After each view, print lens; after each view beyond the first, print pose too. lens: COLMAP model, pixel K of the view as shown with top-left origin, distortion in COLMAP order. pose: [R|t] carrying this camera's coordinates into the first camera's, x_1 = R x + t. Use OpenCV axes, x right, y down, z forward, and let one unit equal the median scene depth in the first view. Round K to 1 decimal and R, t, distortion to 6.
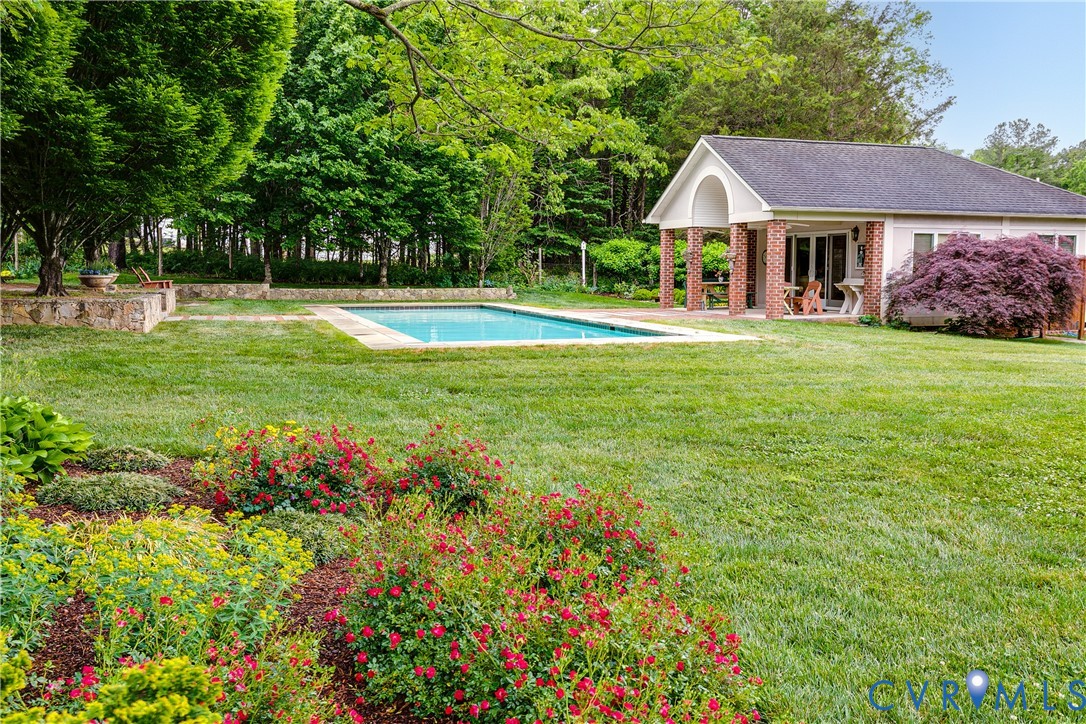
lens RADIAL K [[912.9, 0, 542.7], [0, 912.9, 359.8], [0, 0, 1]] dist [0.001737, -0.001193]
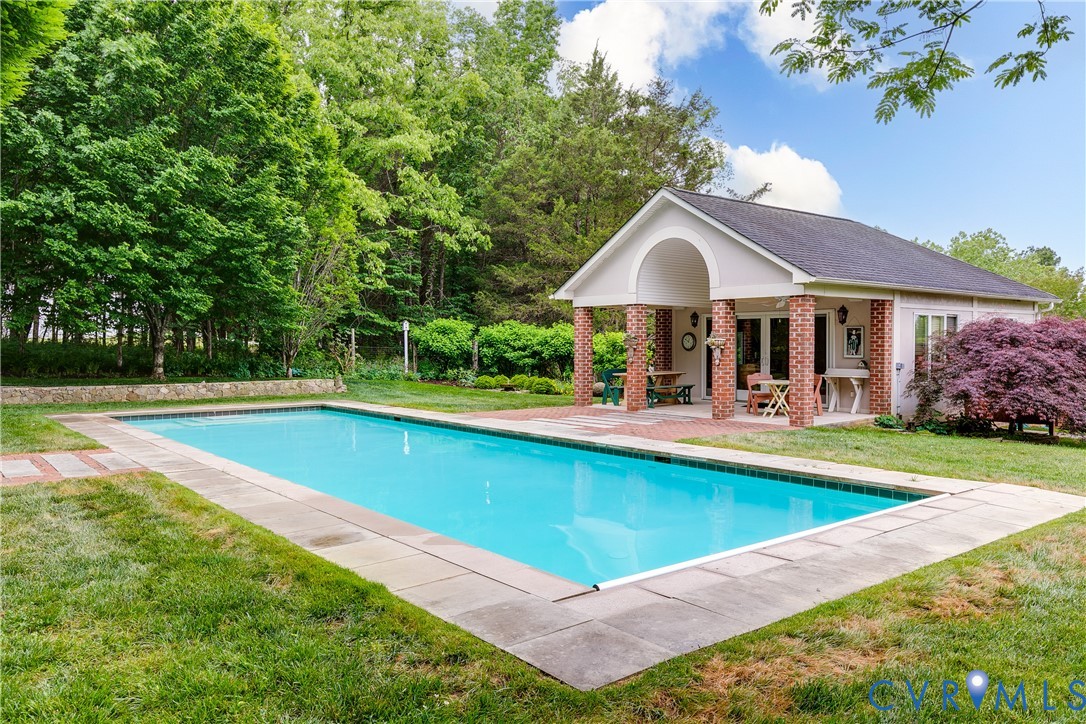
lens RADIAL K [[796.8, 0, 545.3], [0, 796.8, 361.8], [0, 0, 1]] dist [-0.002961, 0.018148]
pose [[0.937099, -0.011238, 0.348883, -0.122729], [0.038248, 0.996769, -0.070627, -0.042276], [-0.346962, 0.079529, 0.934501, 0.324877]]
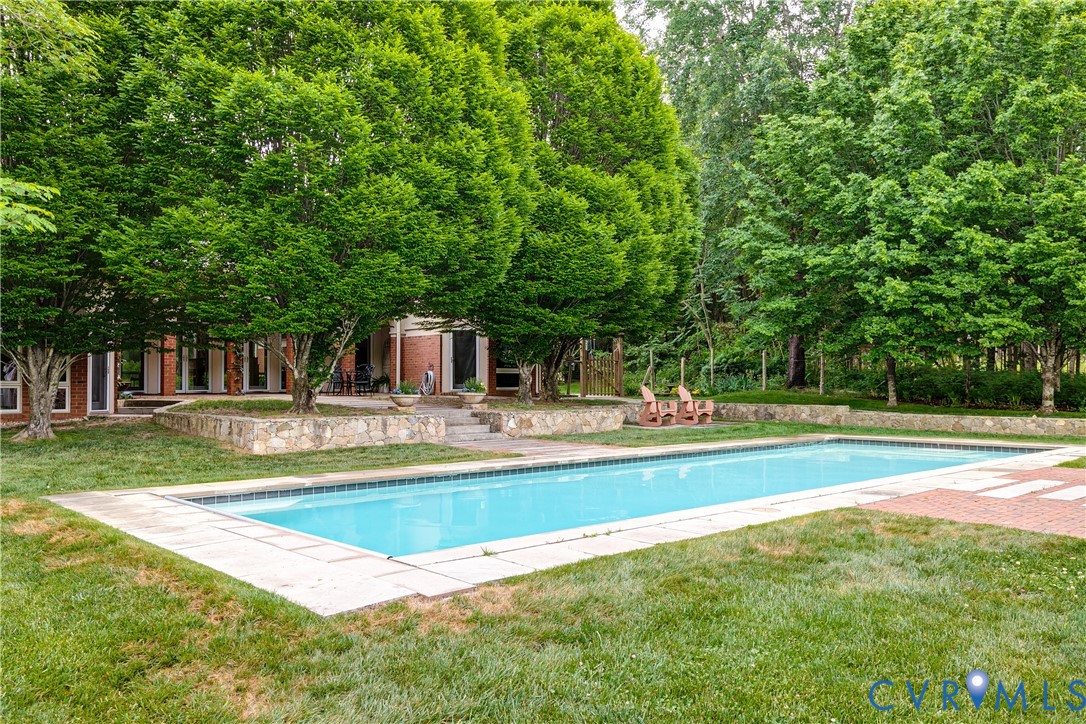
lens RADIAL K [[873.2, 0, 543.2], [0, 873.2, 363.3], [0, 0, 1]] dist [-0.008265, -0.001893]
pose [[0.430551, -0.022007, -0.902298, 0.289364], [-0.088863, 0.993812, -0.066642, -0.047429], [0.898181, 0.108874, 0.425931, 0.448945]]
